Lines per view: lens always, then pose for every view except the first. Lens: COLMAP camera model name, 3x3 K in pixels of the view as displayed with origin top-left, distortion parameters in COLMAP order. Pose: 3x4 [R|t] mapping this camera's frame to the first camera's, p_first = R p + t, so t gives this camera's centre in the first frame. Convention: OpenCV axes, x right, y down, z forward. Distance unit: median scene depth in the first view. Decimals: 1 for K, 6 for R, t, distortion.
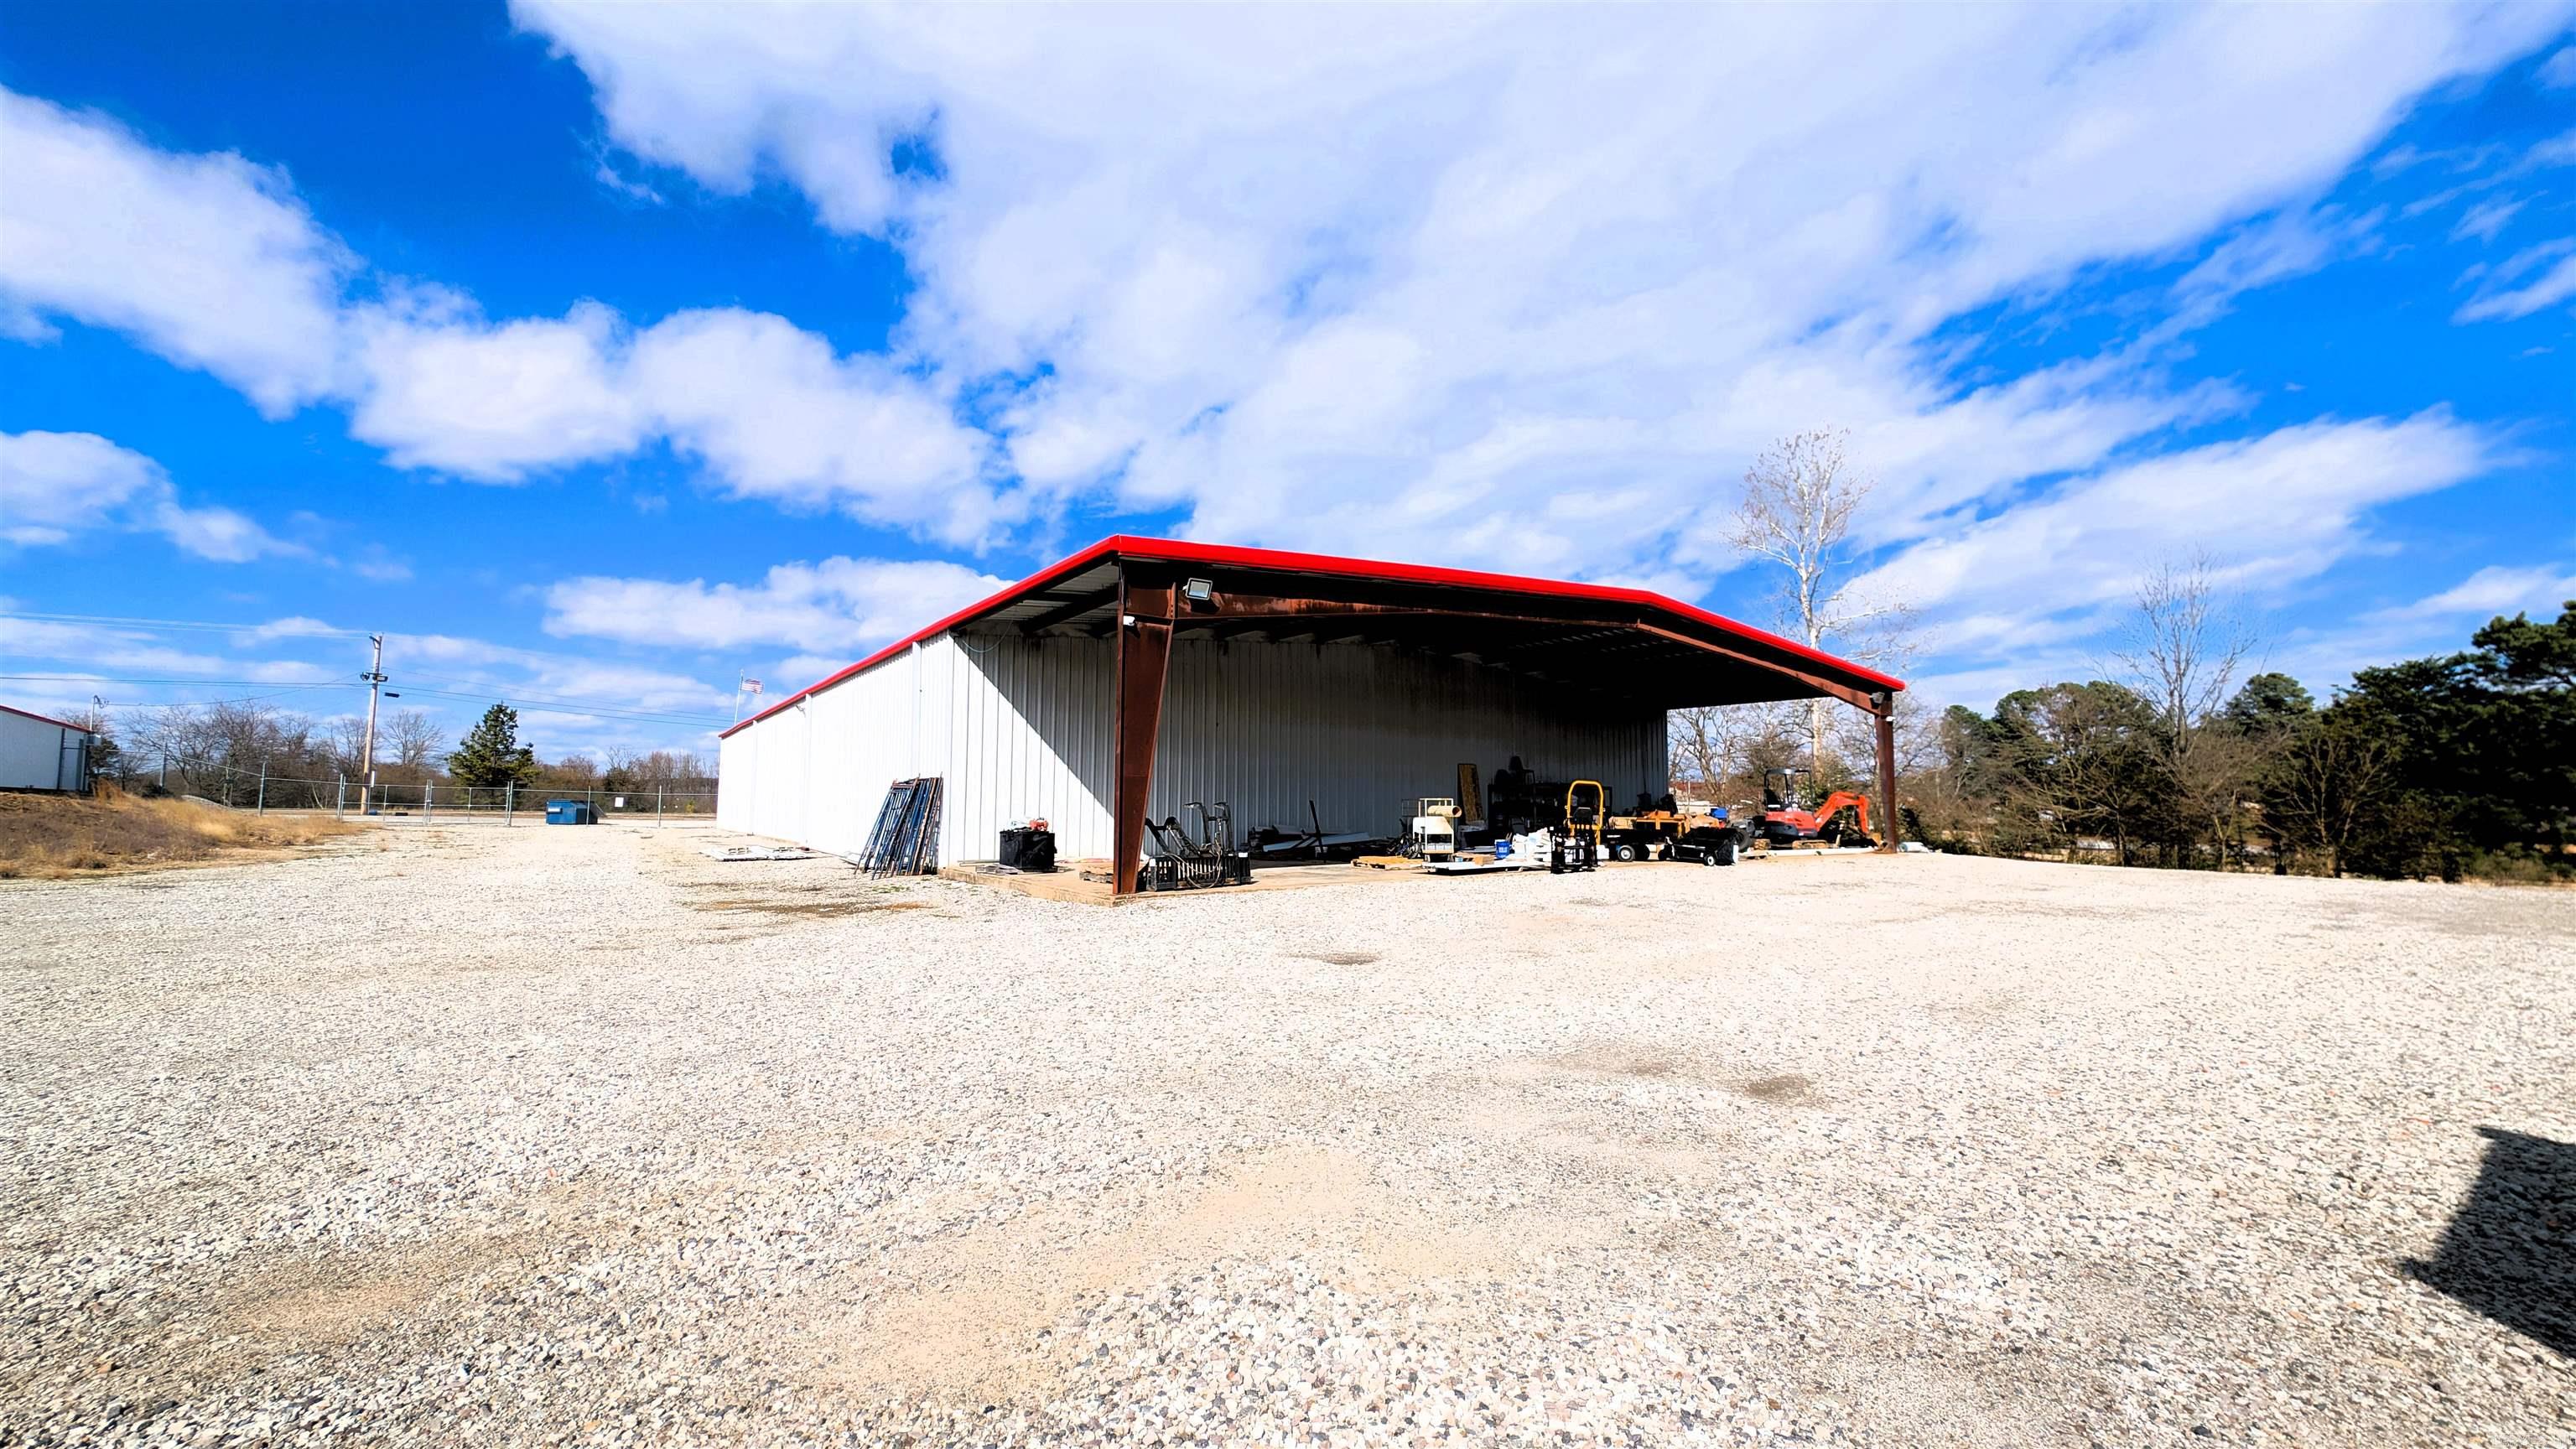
lens RADIAL K [[959.1, 0, 1296.8], [0, 959.1, 726.0], [0, 0, 1]] dist [0.003340, 0.000037]
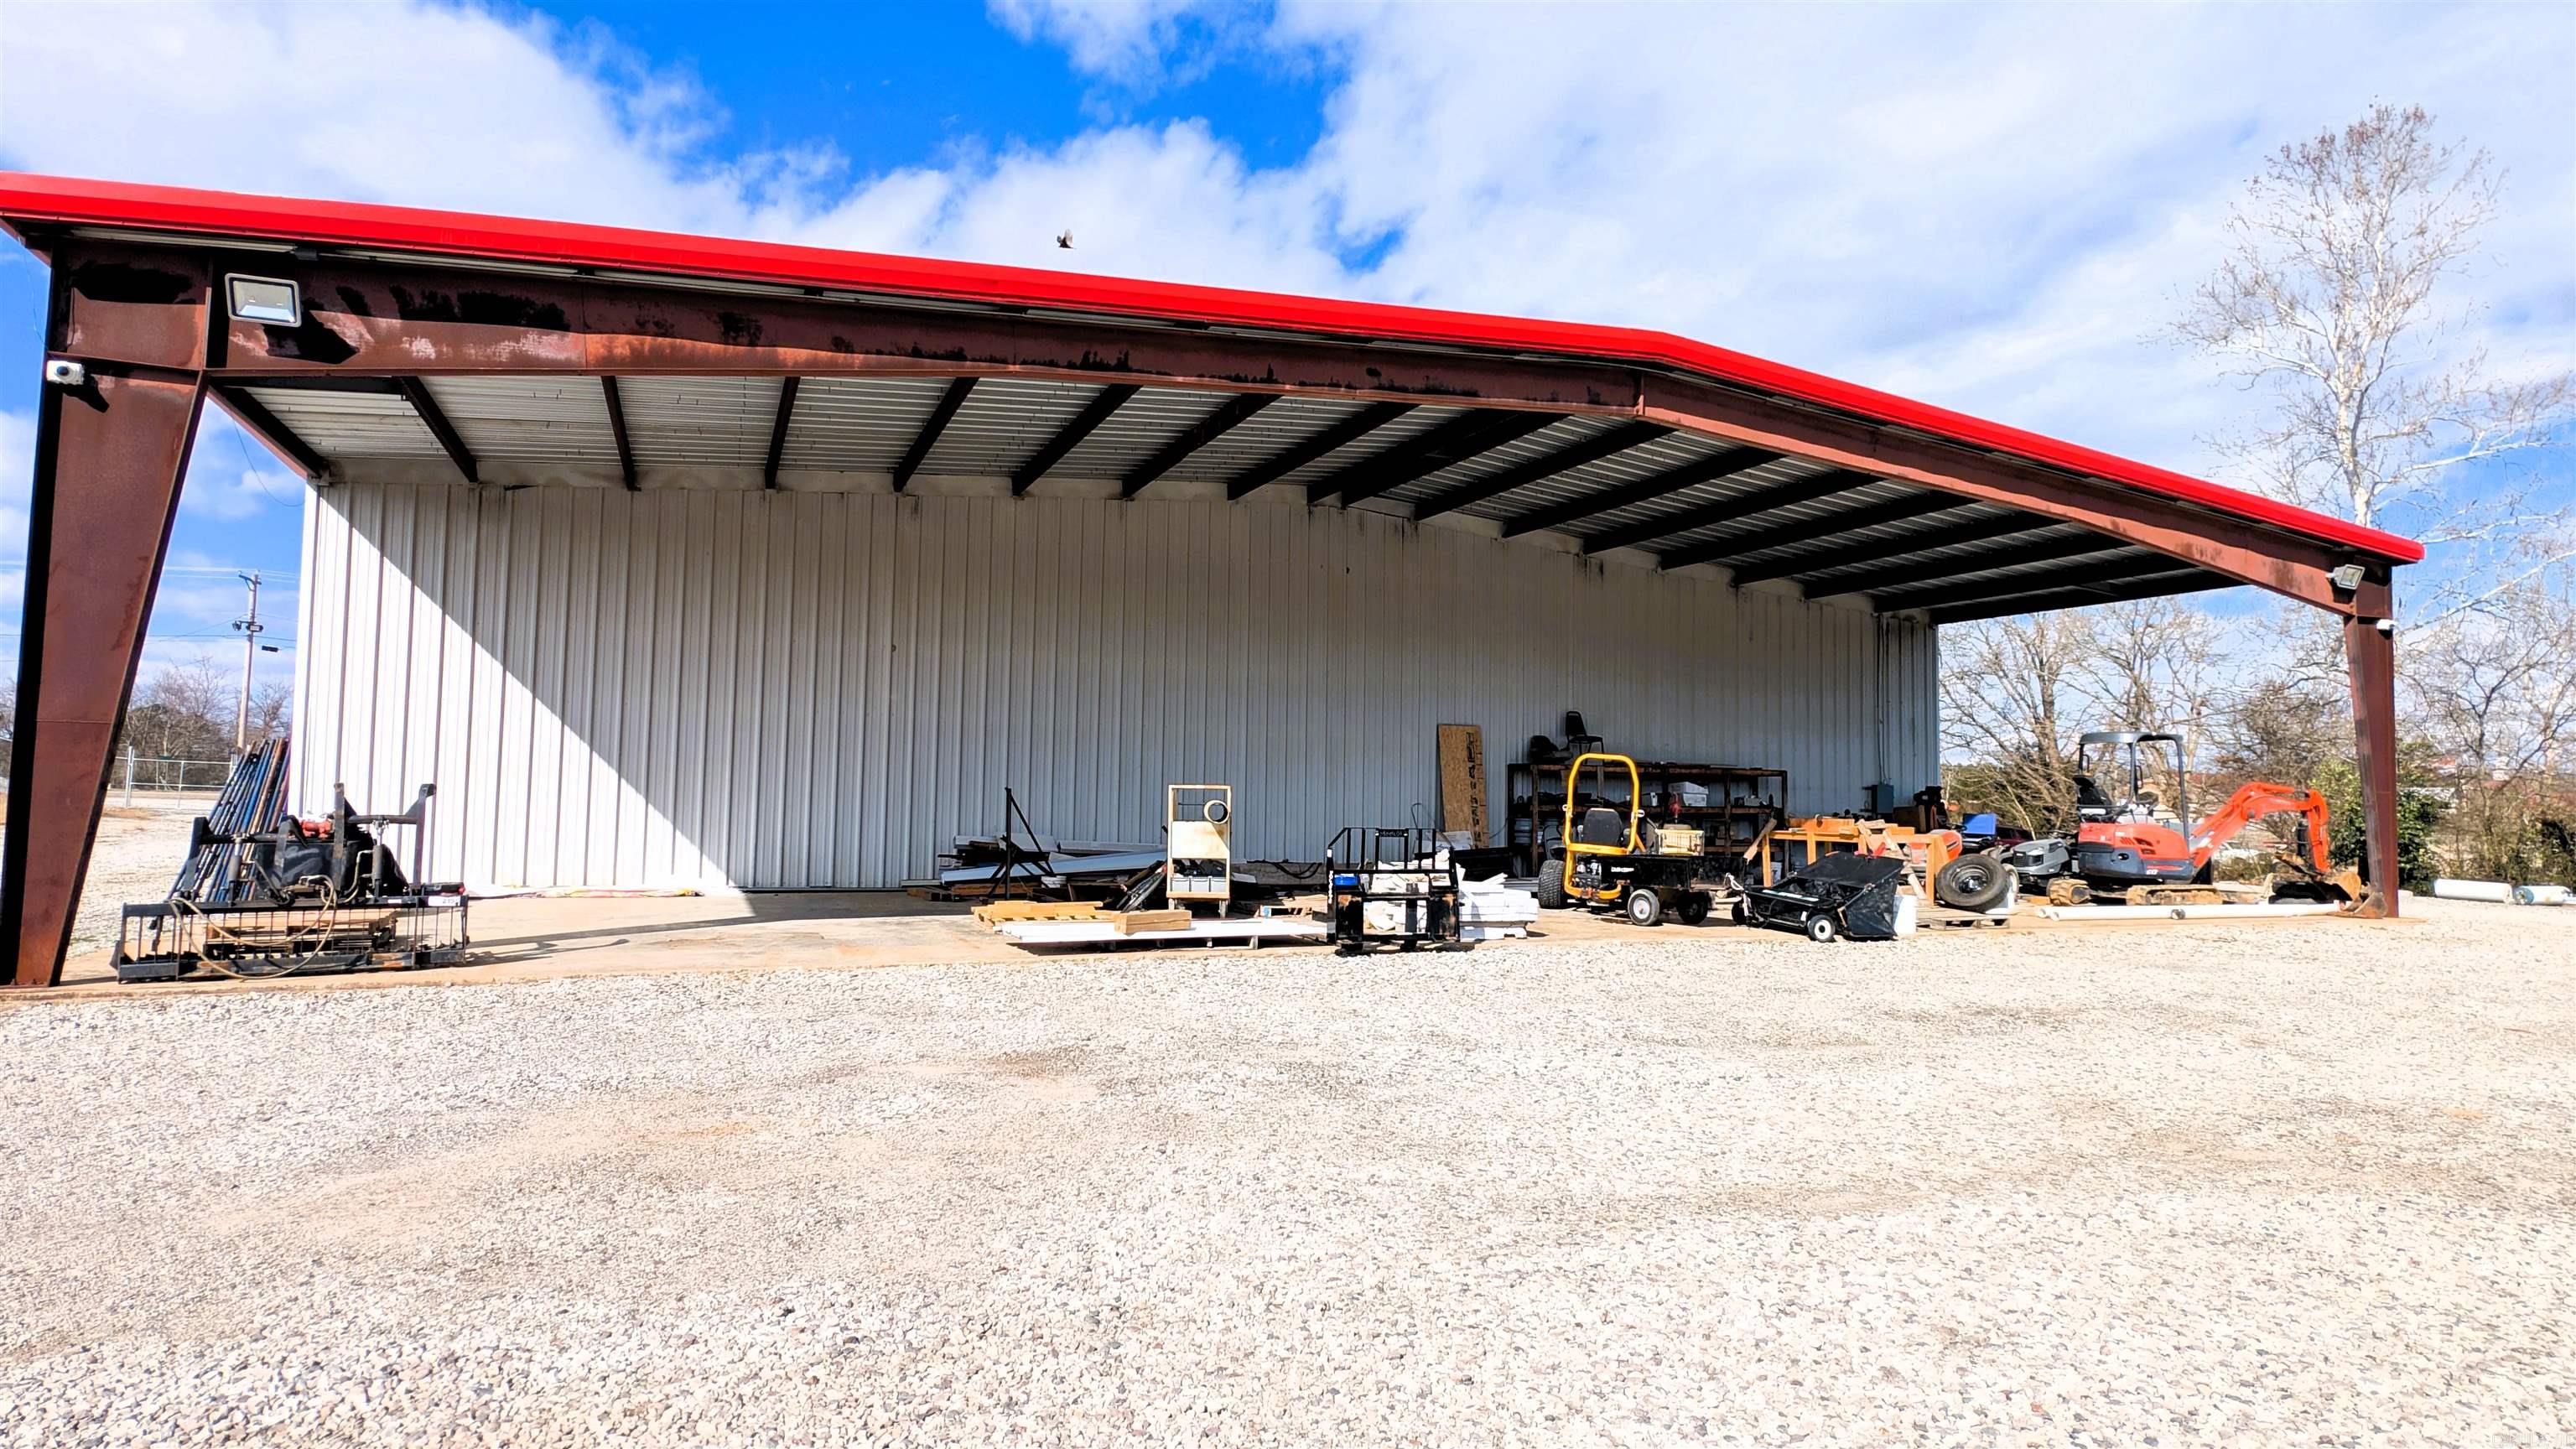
lens RADIAL K [[1346.5, 0, 1278.8], [0, 1346.5, 729.9], [0, 0, 1]] dist [-0.007617, -0.000745]
pose [[0.972534, -0.000821, -0.232758, 0.257255], [0.007573, 0.999576, 0.028116, 0.021132], [0.232637, -0.029106, 0.972128, 0.258022]]
